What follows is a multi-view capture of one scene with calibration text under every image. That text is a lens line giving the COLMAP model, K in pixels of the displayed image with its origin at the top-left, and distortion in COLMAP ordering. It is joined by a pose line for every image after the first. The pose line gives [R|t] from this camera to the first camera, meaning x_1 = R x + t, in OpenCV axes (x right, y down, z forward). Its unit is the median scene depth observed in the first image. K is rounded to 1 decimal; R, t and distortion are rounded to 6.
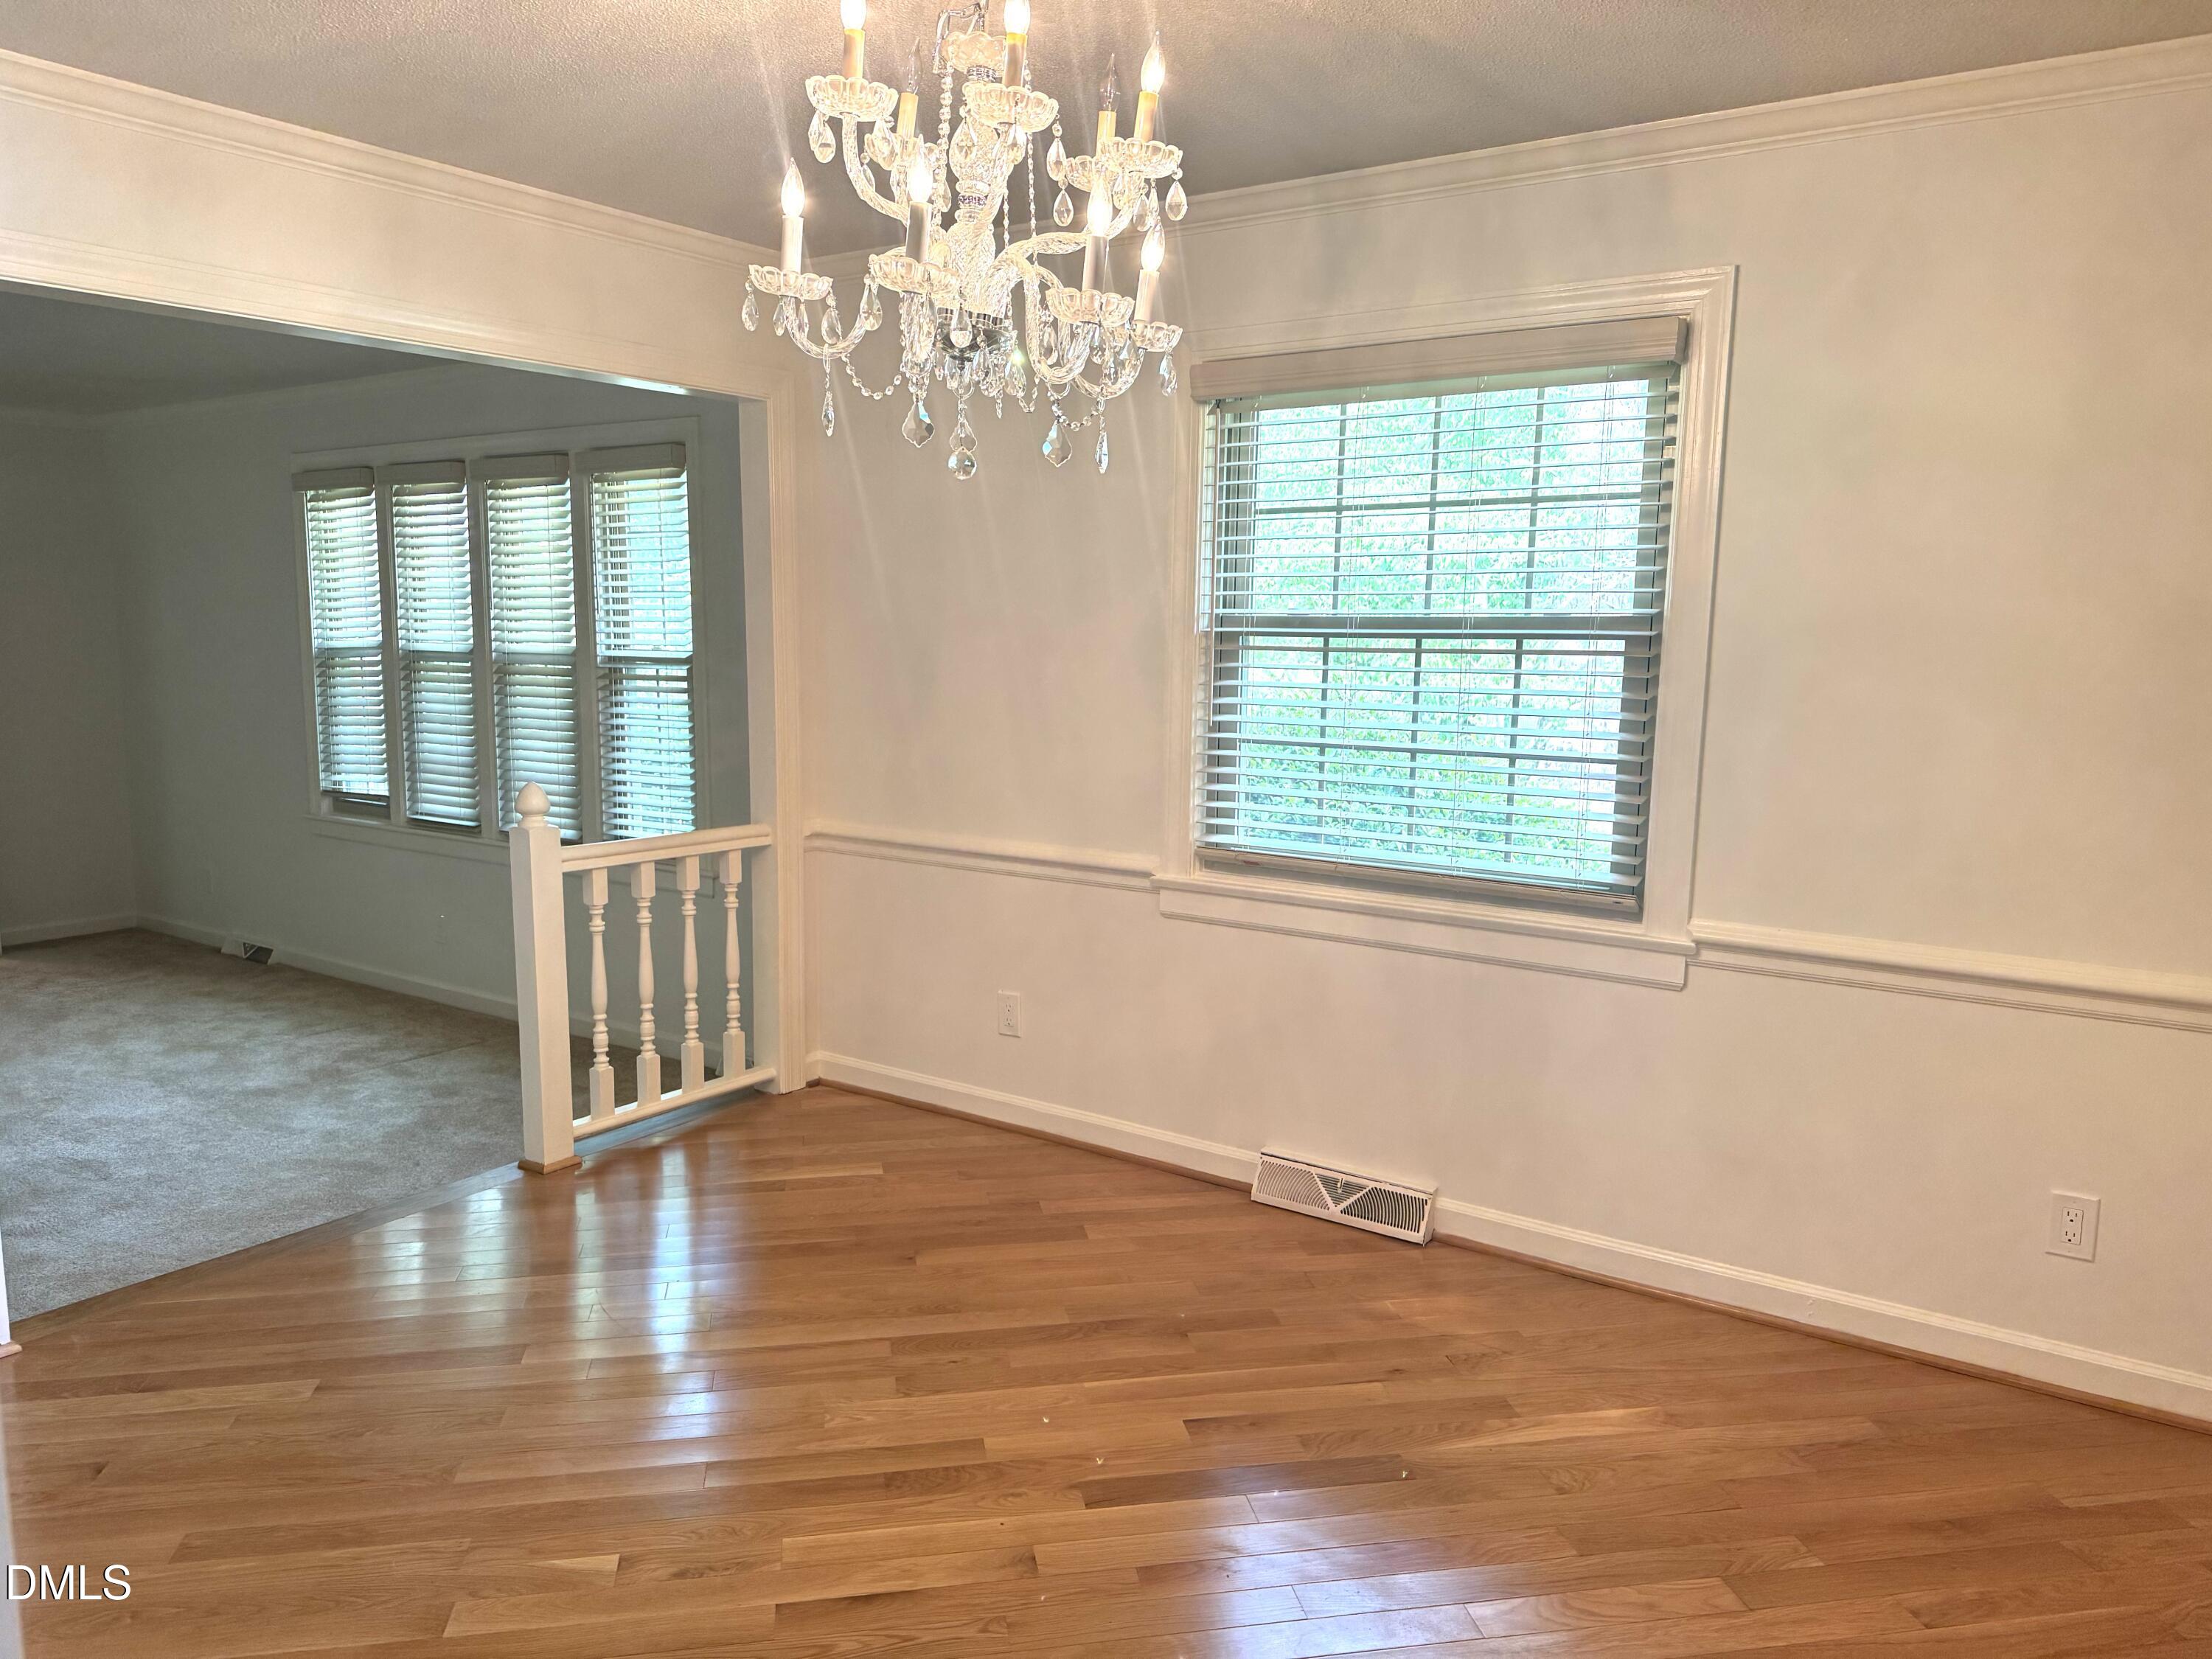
lens RADIAL K [[1578.3, 0, 1090.6], [0, 1578.3, 832.2], [0, 0, 1]] dist [0.044137, 0.001048]
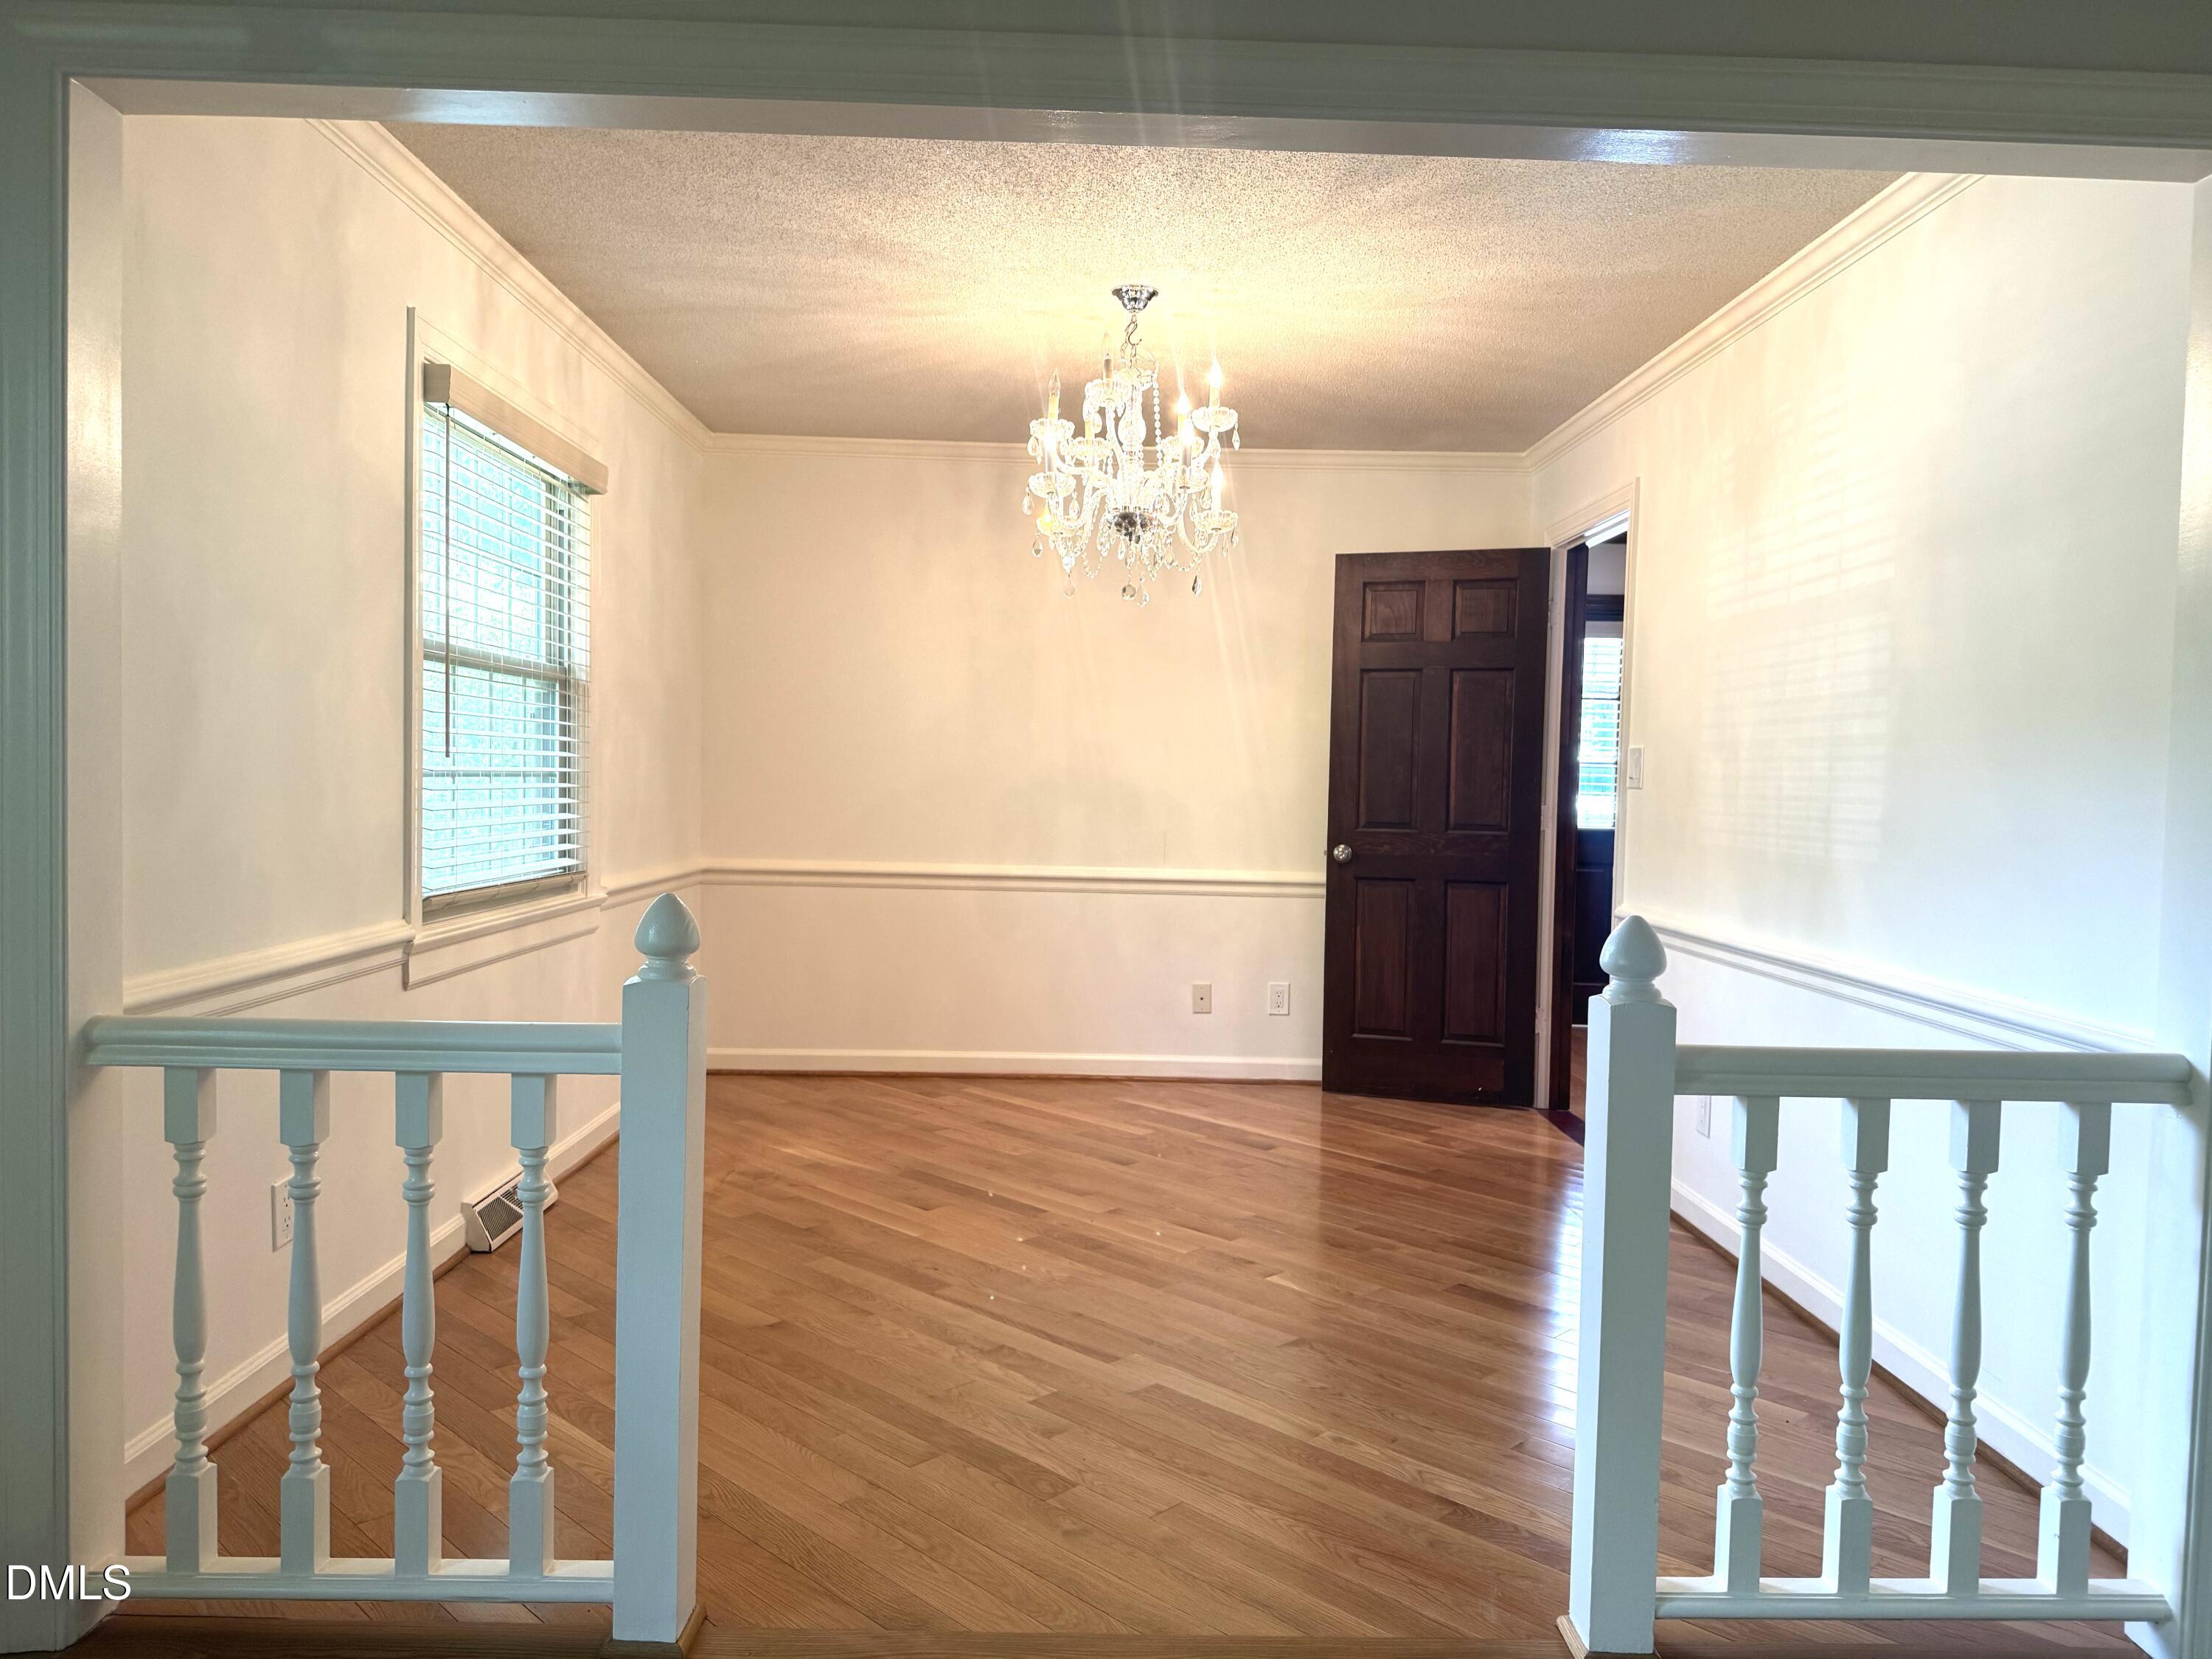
lens RADIAL K [[1578.3, 0, 1096.7], [0, 1578.3, 830.9], [0, 0, 1]] dist [0.044137, 0.001048]
pose [[-0.592278, -0.053139, 0.803980, -1.098368], [0.083427, 0.988415, 0.126788, -0.139994], [-0.801403, 0.142168, -0.580983, 1.536691]]
